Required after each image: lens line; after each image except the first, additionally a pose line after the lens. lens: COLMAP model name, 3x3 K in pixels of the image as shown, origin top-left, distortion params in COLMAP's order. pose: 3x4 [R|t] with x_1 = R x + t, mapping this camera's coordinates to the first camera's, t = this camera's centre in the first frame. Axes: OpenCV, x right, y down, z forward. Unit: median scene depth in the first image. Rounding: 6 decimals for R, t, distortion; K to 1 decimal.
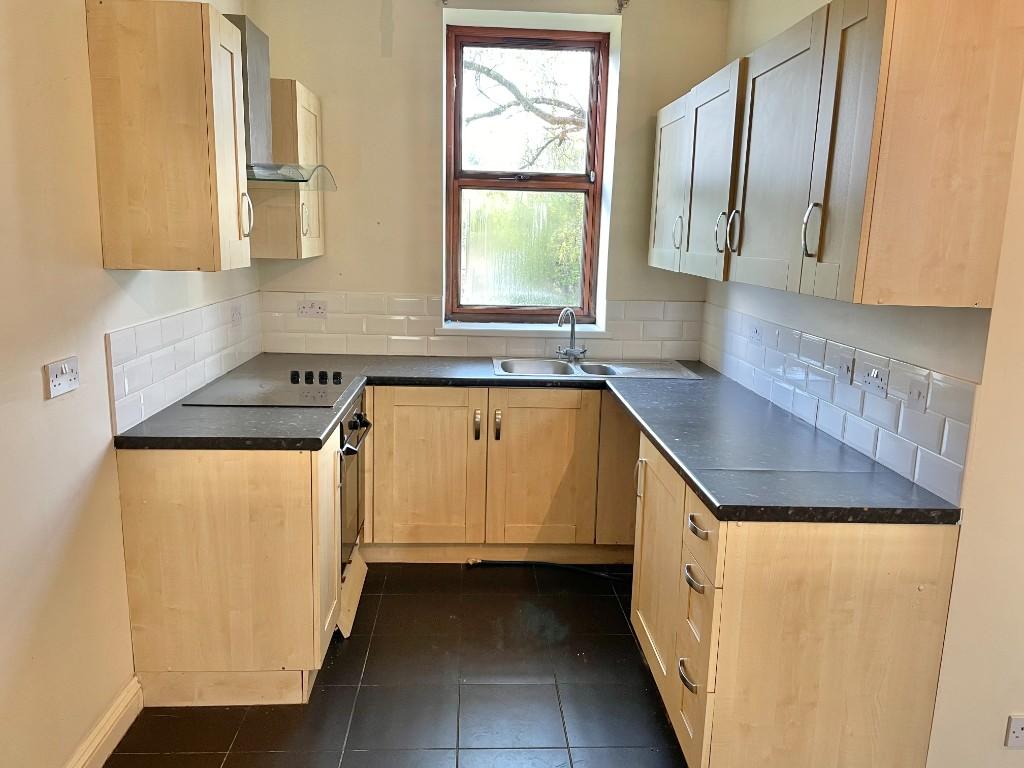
lens RADIAL K [[792.9, 0, 512.0], [0, 792.9, 384.0], [0, 0, 1]] dist [0.044704, -0.005839]
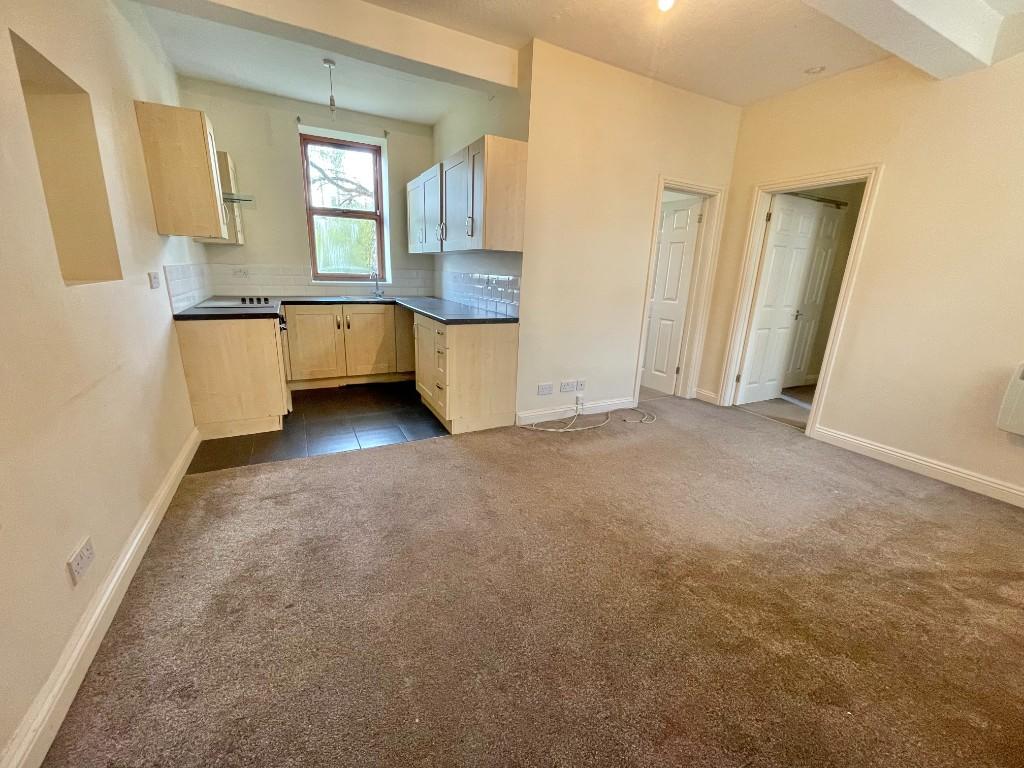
lens RADIAL K [[414.8, 0, 512.0], [0, 414.8, 384.0], [0, 0, 1]] dist [-0.013736, -0.000113]
pose [[0.911378, -0.104588, 0.398060, -0.078186], [0.063684, 0.991361, 0.114667, 0.118182], [-0.406614, -0.079155, 0.910165, -0.264733]]
